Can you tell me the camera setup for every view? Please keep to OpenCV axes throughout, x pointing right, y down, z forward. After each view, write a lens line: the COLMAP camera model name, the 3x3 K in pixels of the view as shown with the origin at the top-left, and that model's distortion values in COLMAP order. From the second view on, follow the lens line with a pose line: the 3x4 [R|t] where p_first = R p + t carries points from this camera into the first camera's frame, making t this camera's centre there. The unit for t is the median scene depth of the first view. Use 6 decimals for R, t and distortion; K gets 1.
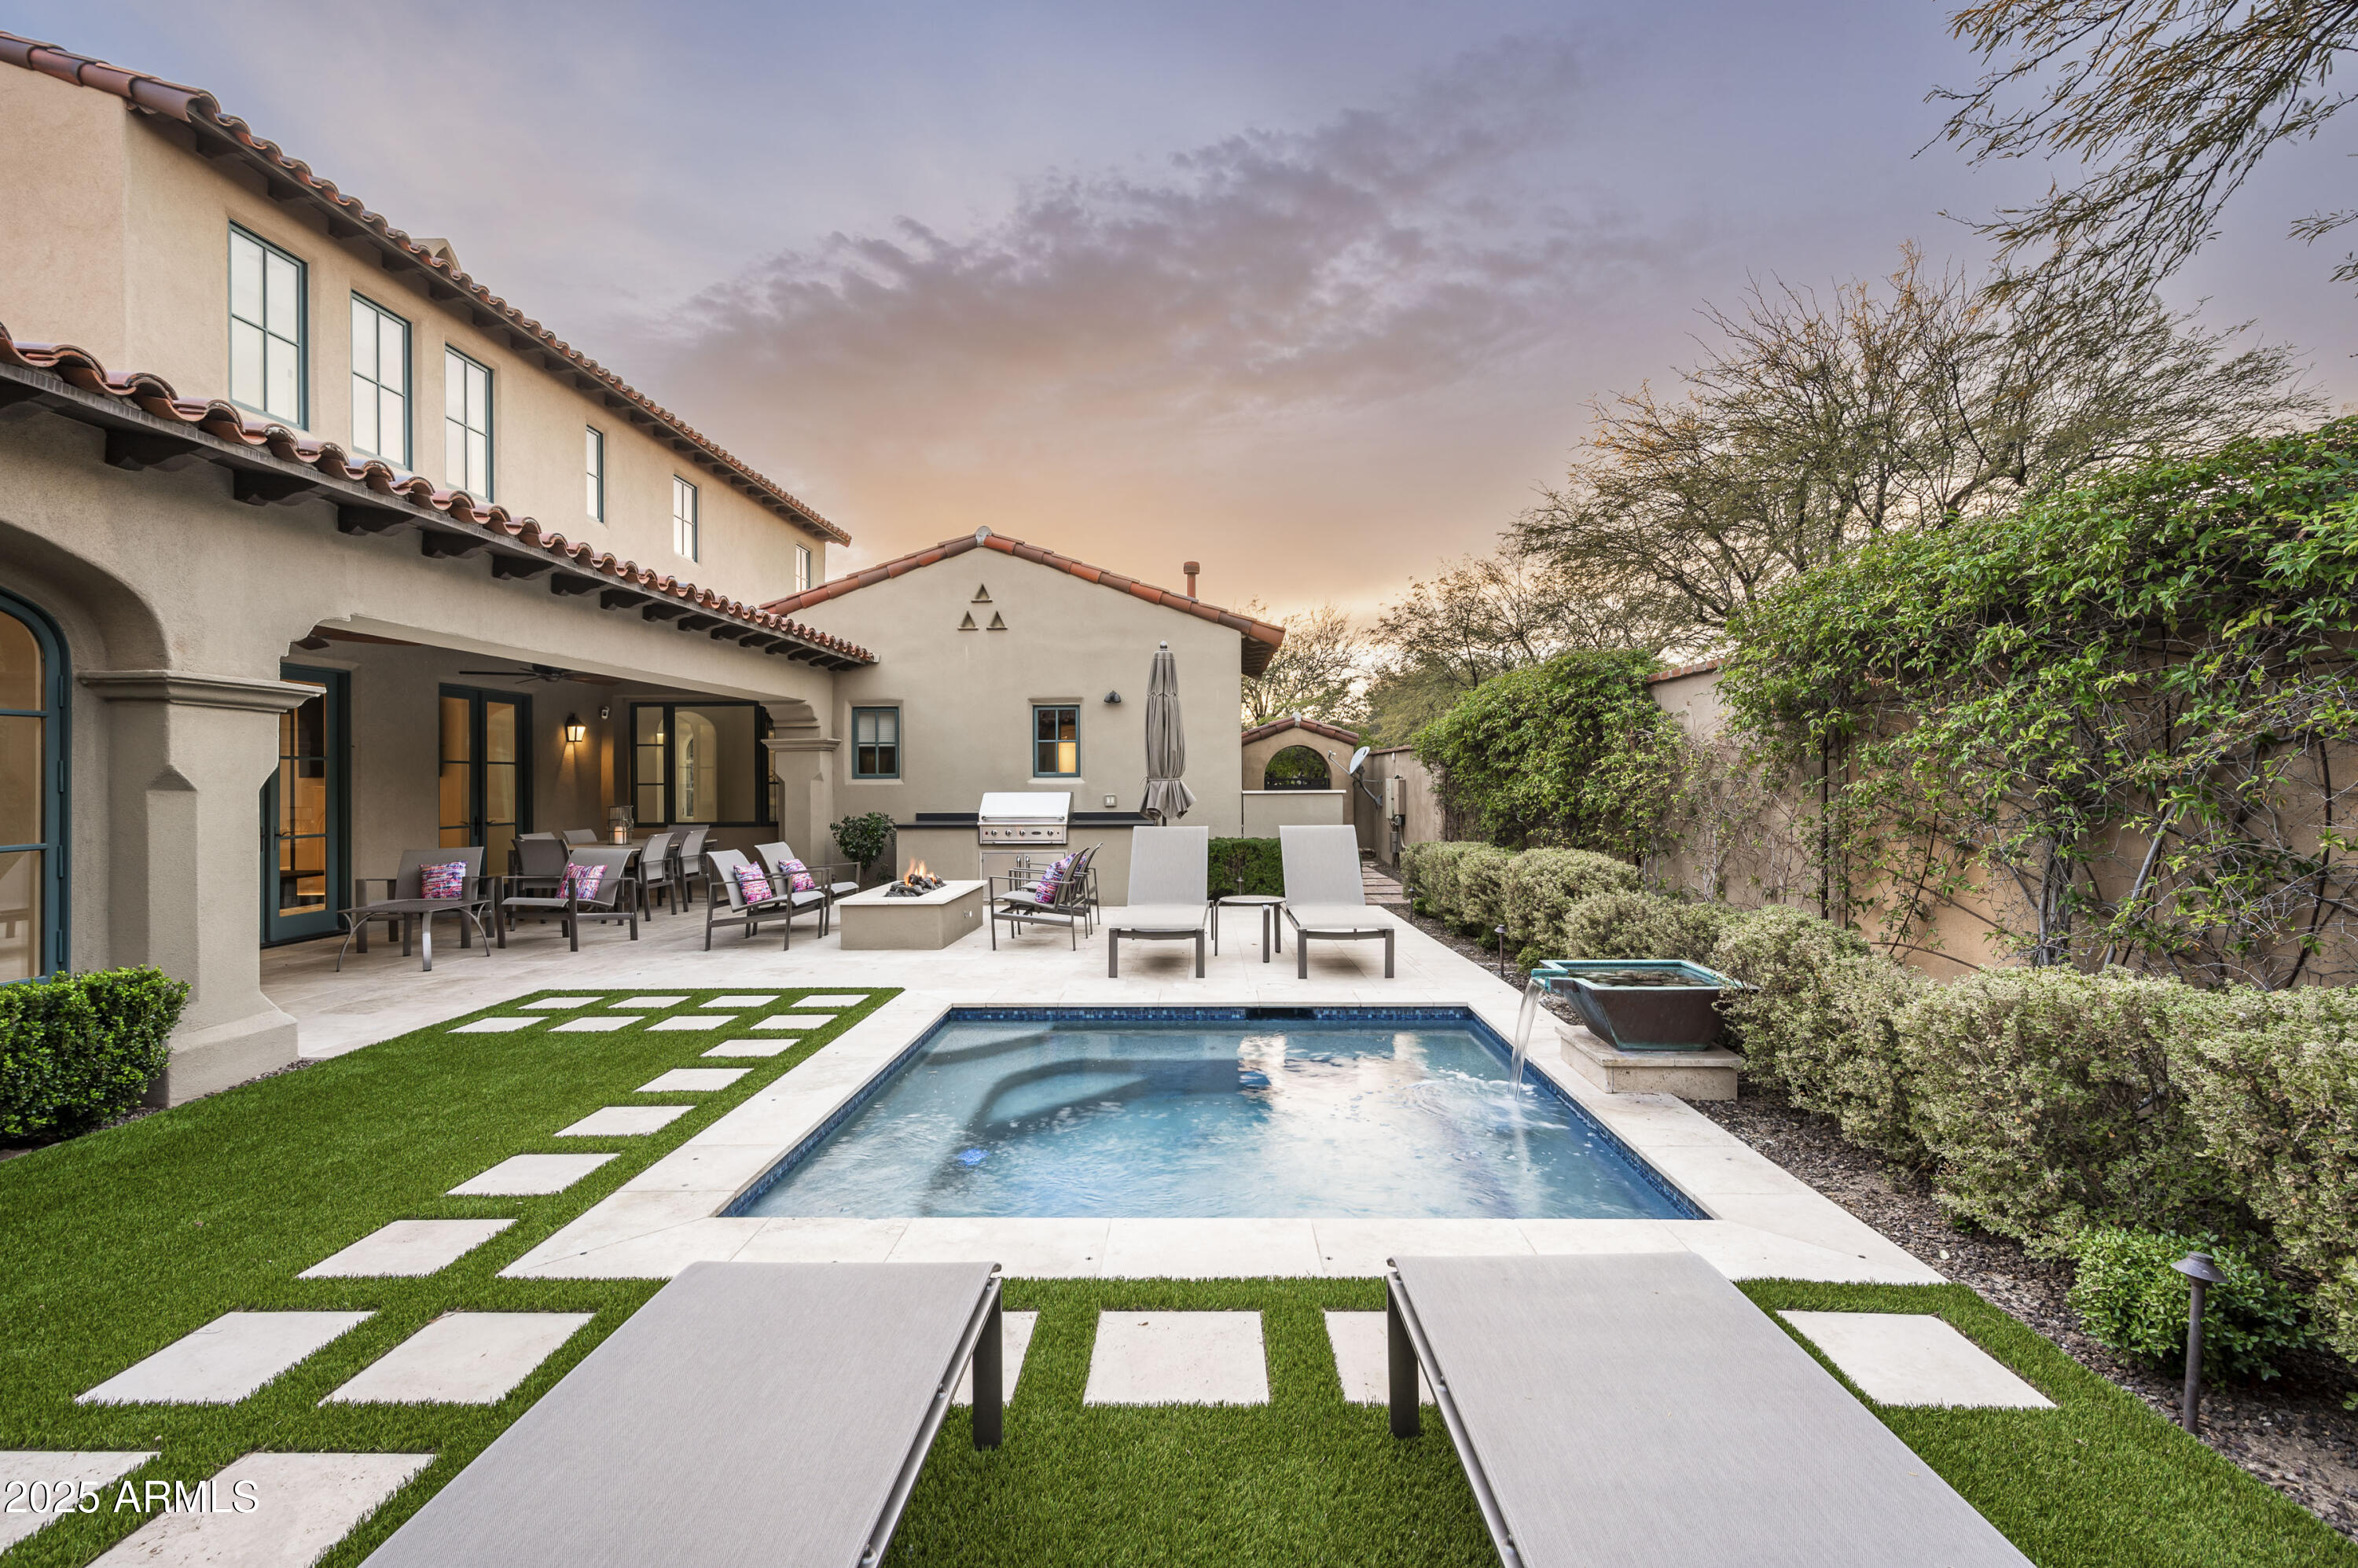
lens RADIAL K [[1049.2, 0, 1179.0], [0, 1049.2, 784.0], [0, 0, 1]] dist [-0.002209, -0.000006]
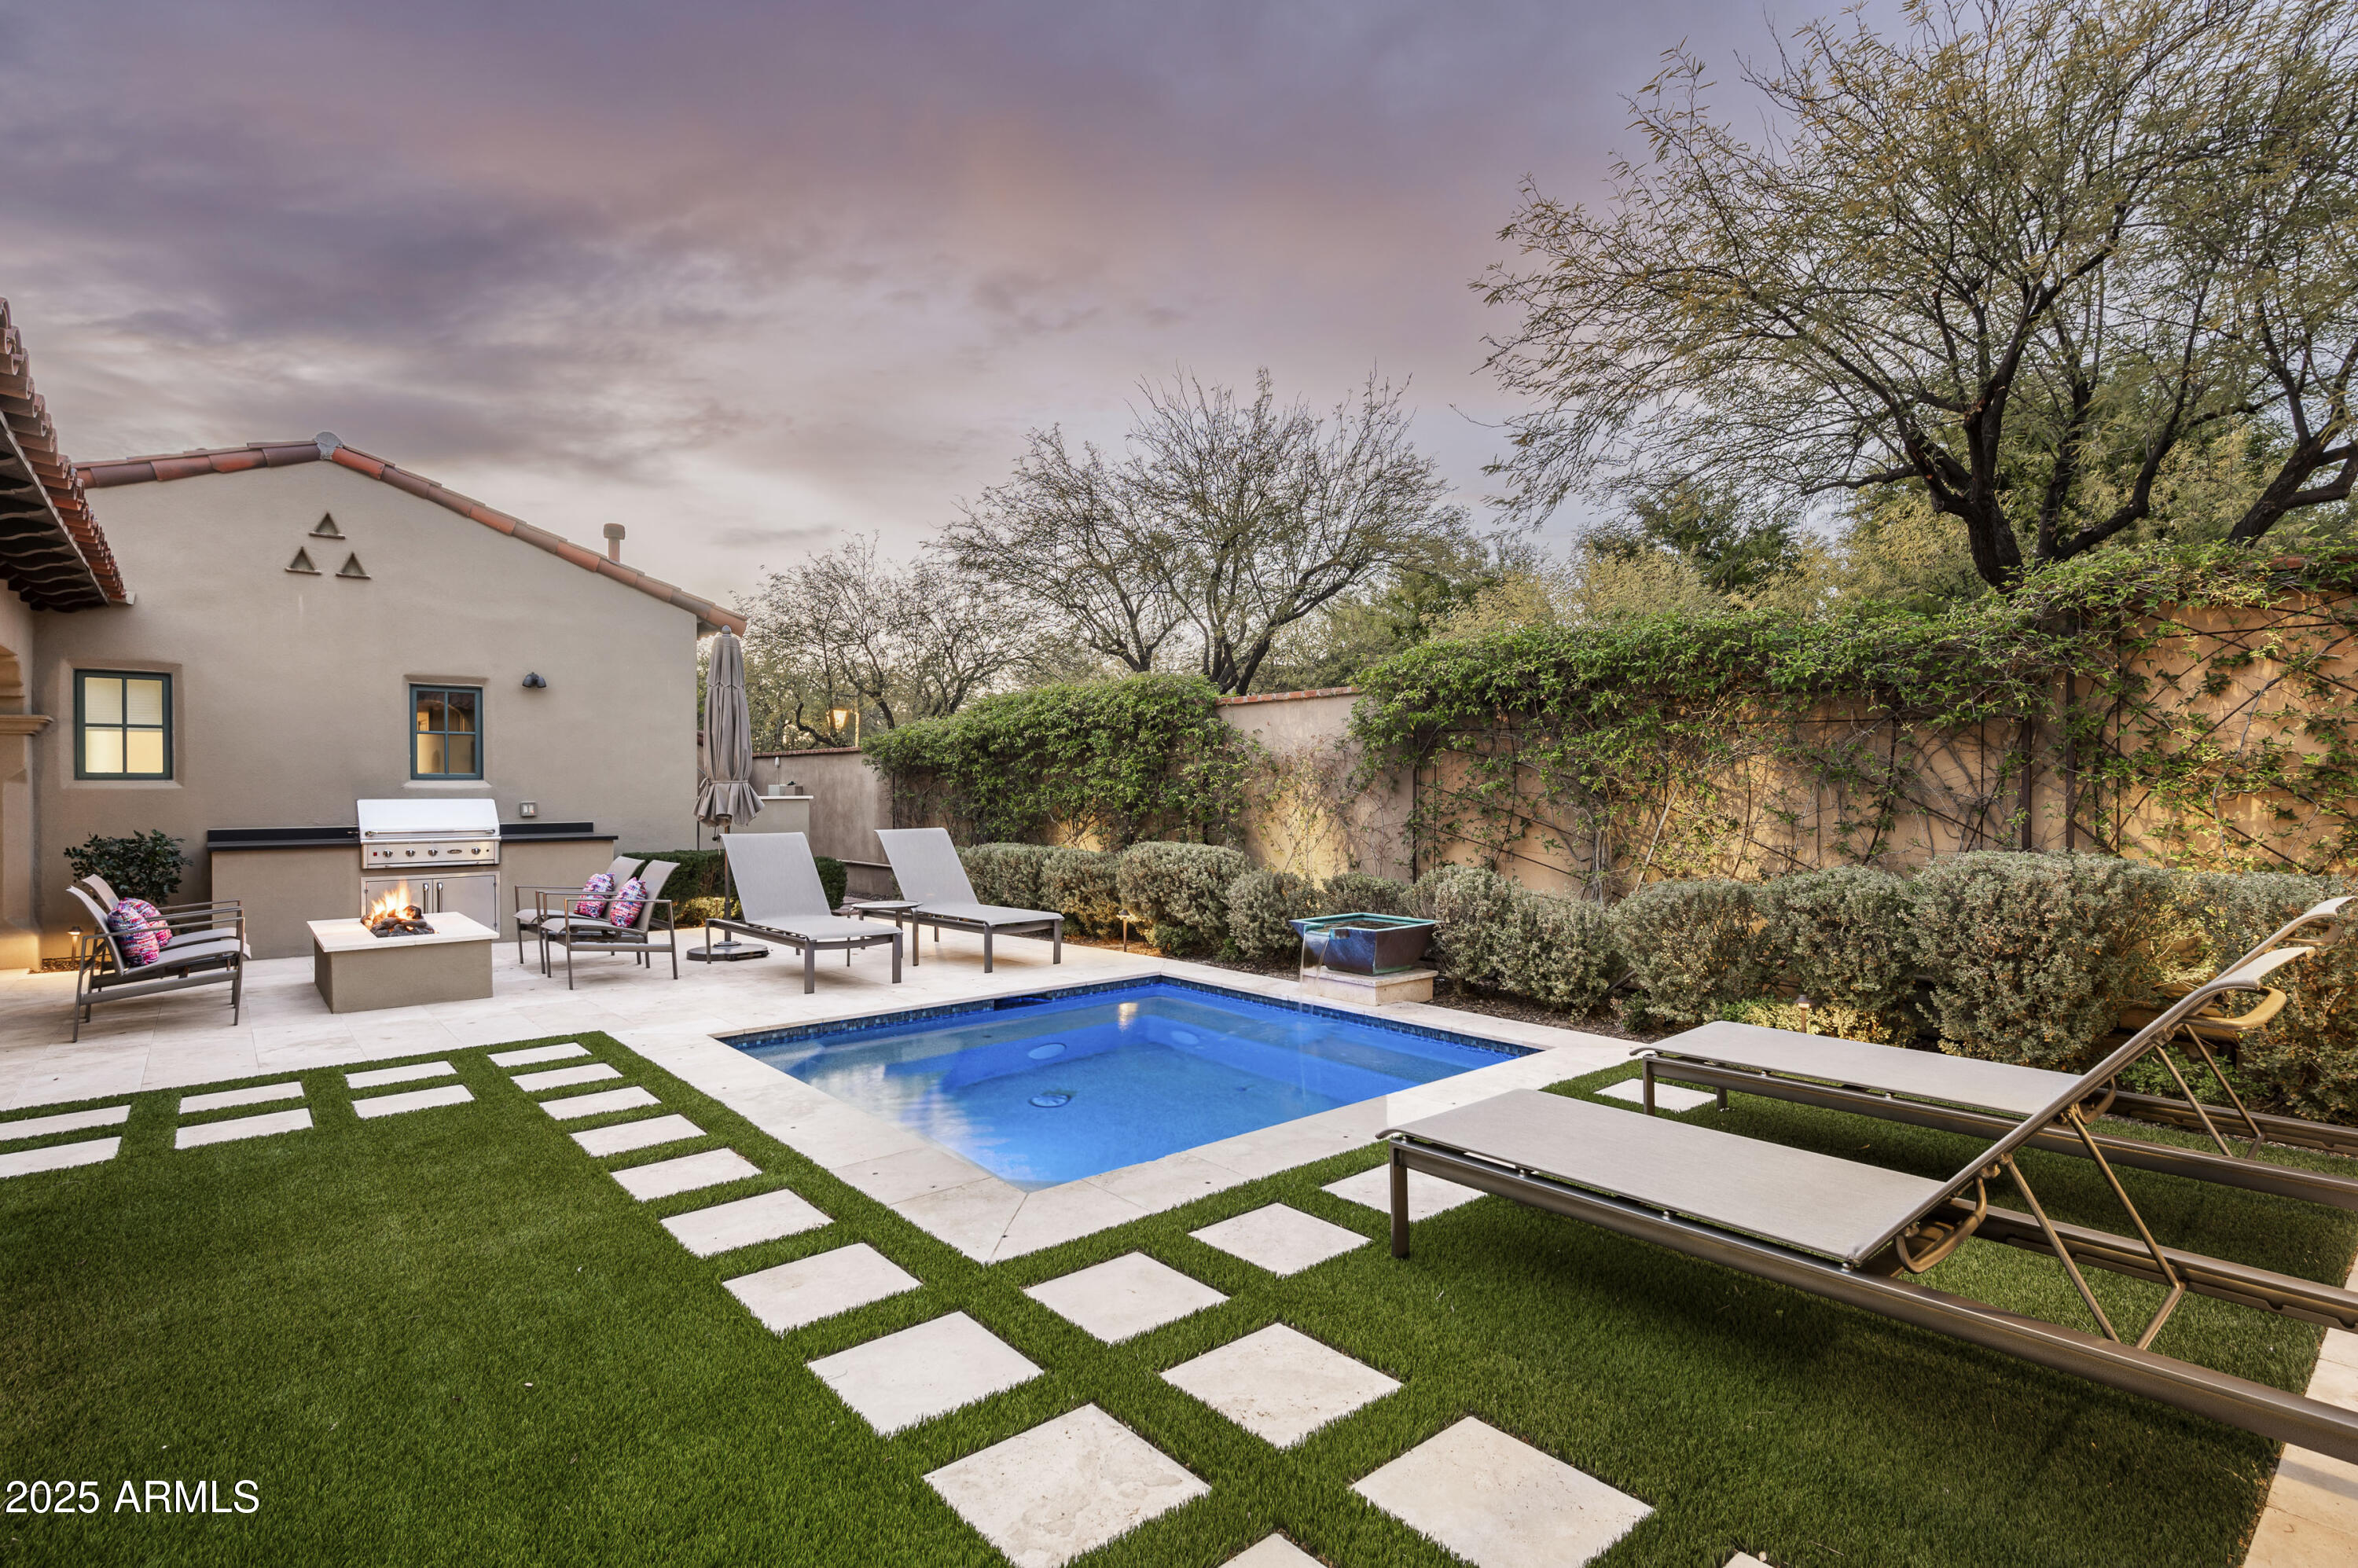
lens RADIAL K [[1141.5, 0, 1180.9], [0, 1141.5, 800.2], [0, 0, 1]] dist [0.009488, 0.000201]
pose [[0.747694, -0.003974, 0.664032, -0.378336], [0.001217, 0.999989, 0.004614, 0.007337], [-0.664042, -0.002642, 0.747690, 0.020329]]
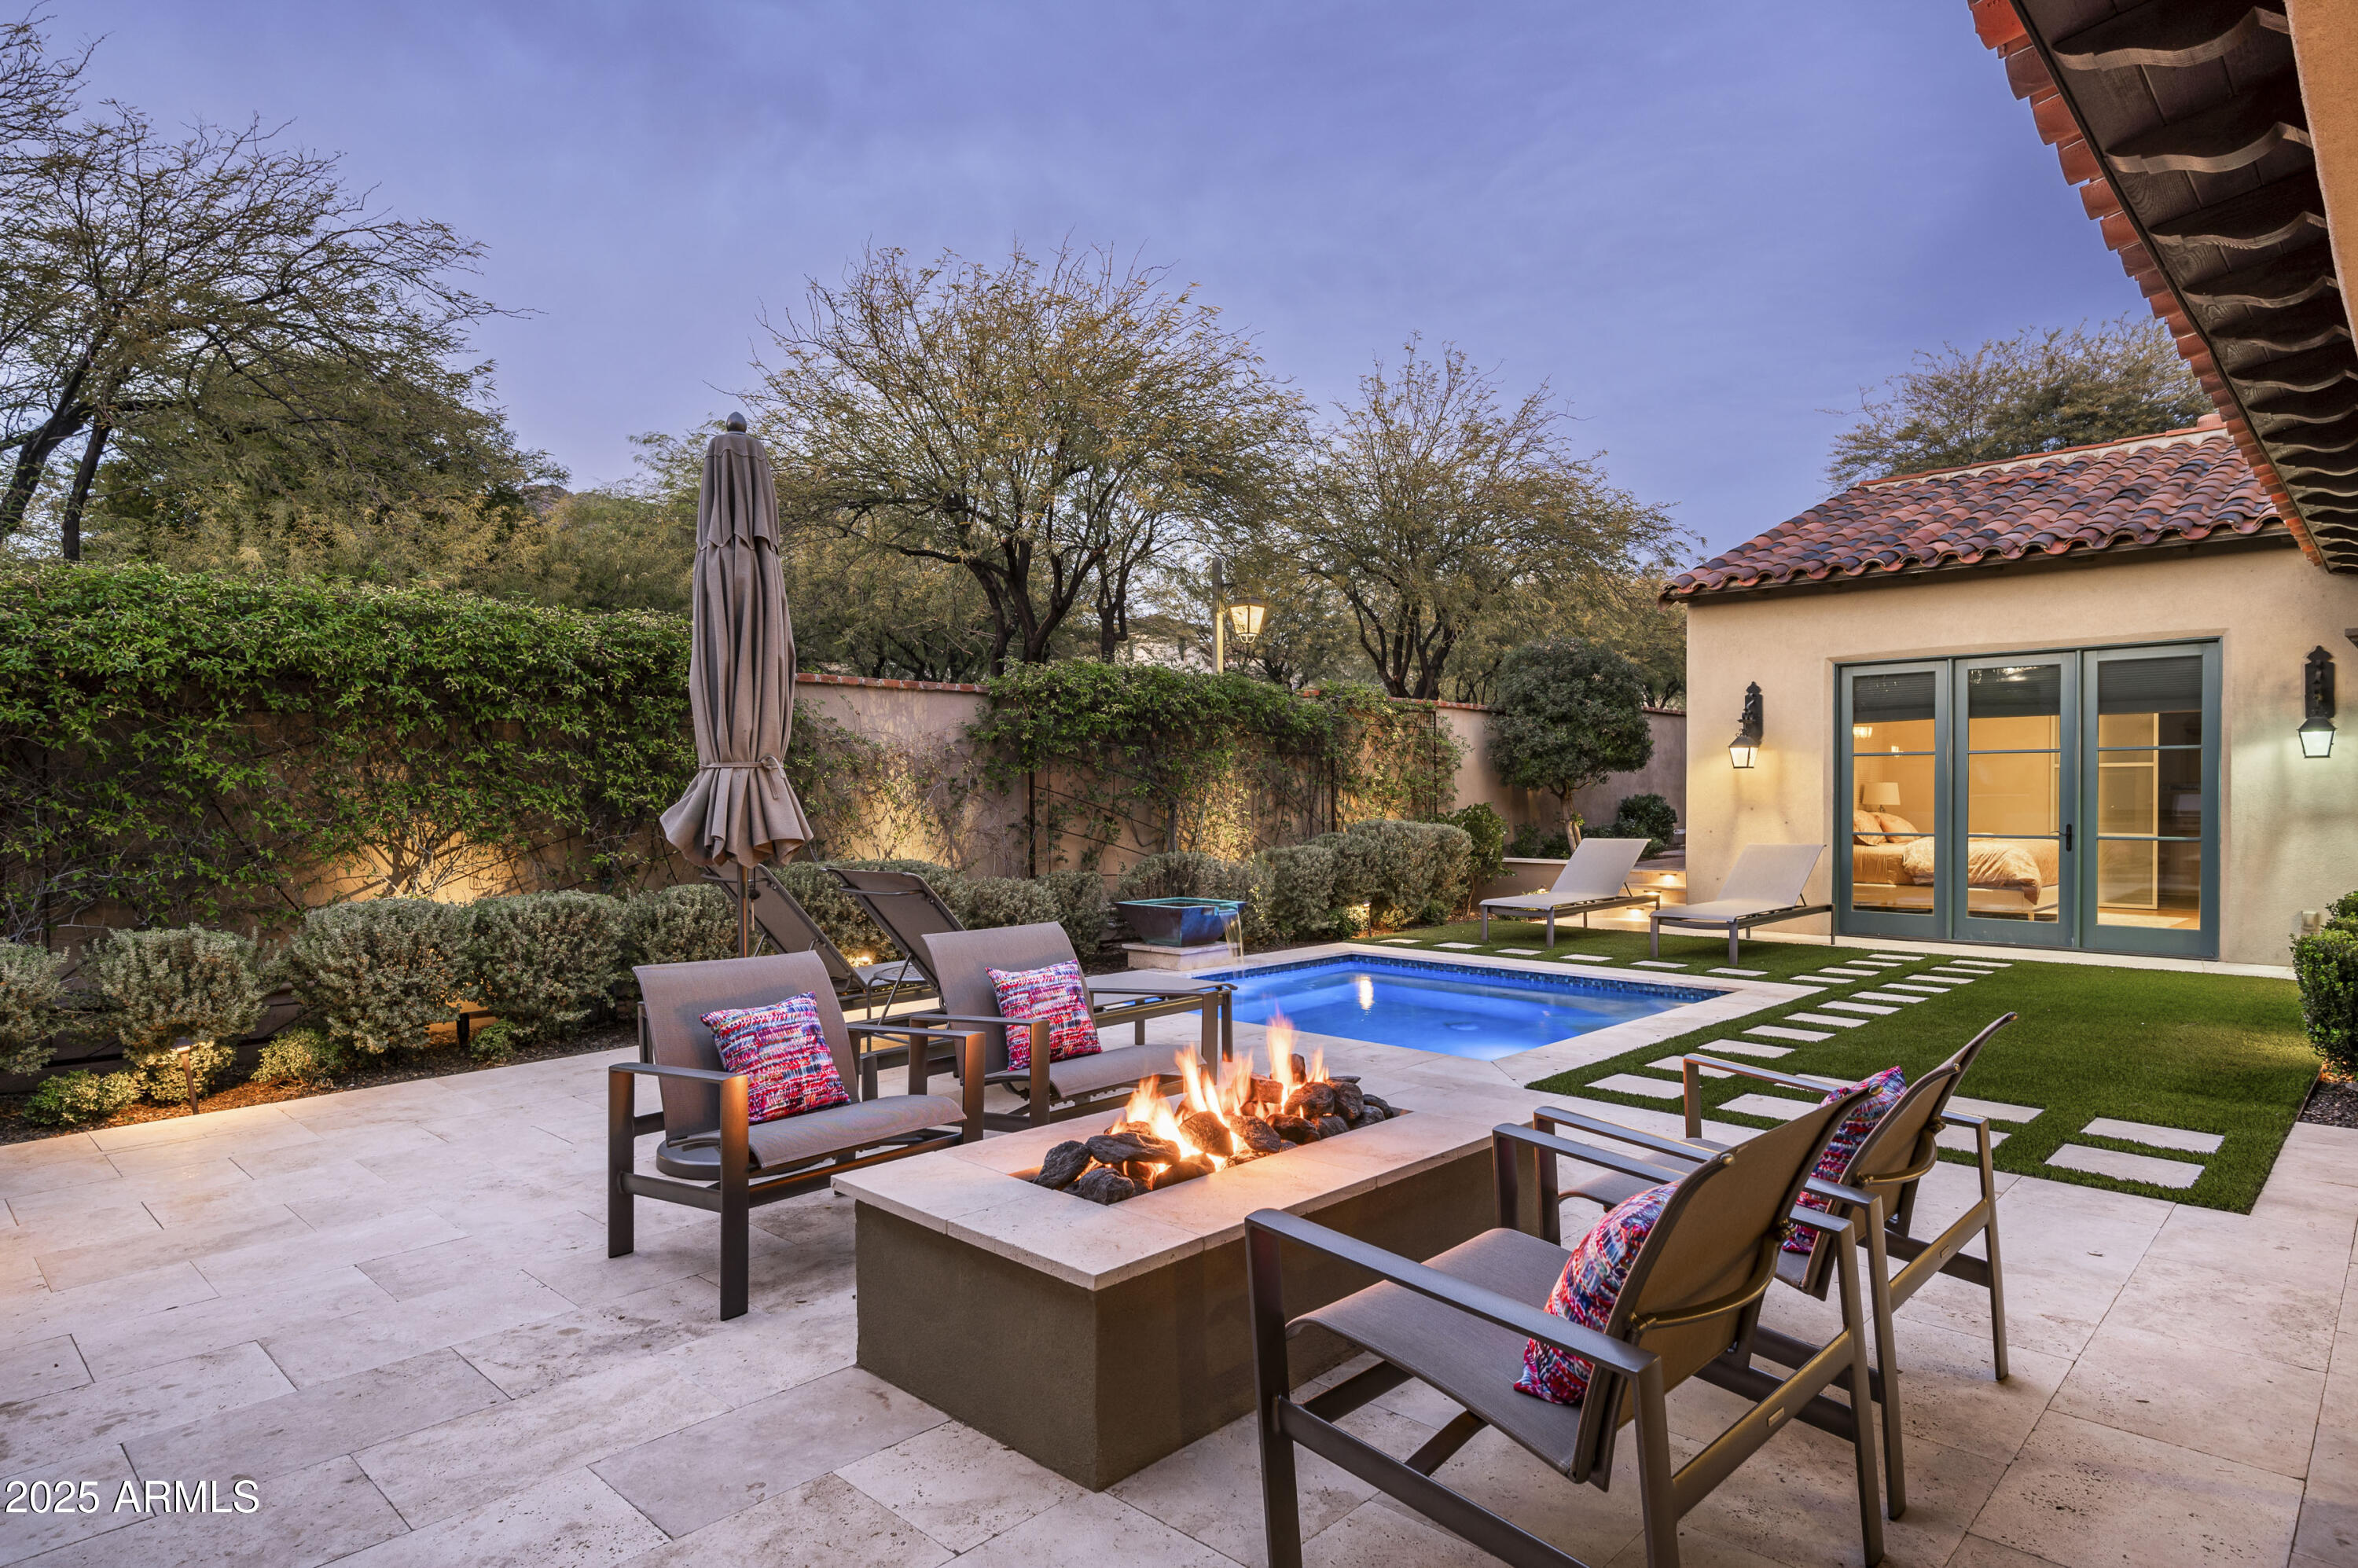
lens RADIAL K [[1311.7, 0, 1183.8], [0, 1311.7, 803.4], [0, 0, 1]] dist [0.001719, 0.000631]
pose [[-0.733793, 0.003576, 0.679364, -0.482554], [0.009302, 0.999945, 0.004784, 0.009043], [-0.679309, 0.009830, -0.733786, 1.275373]]
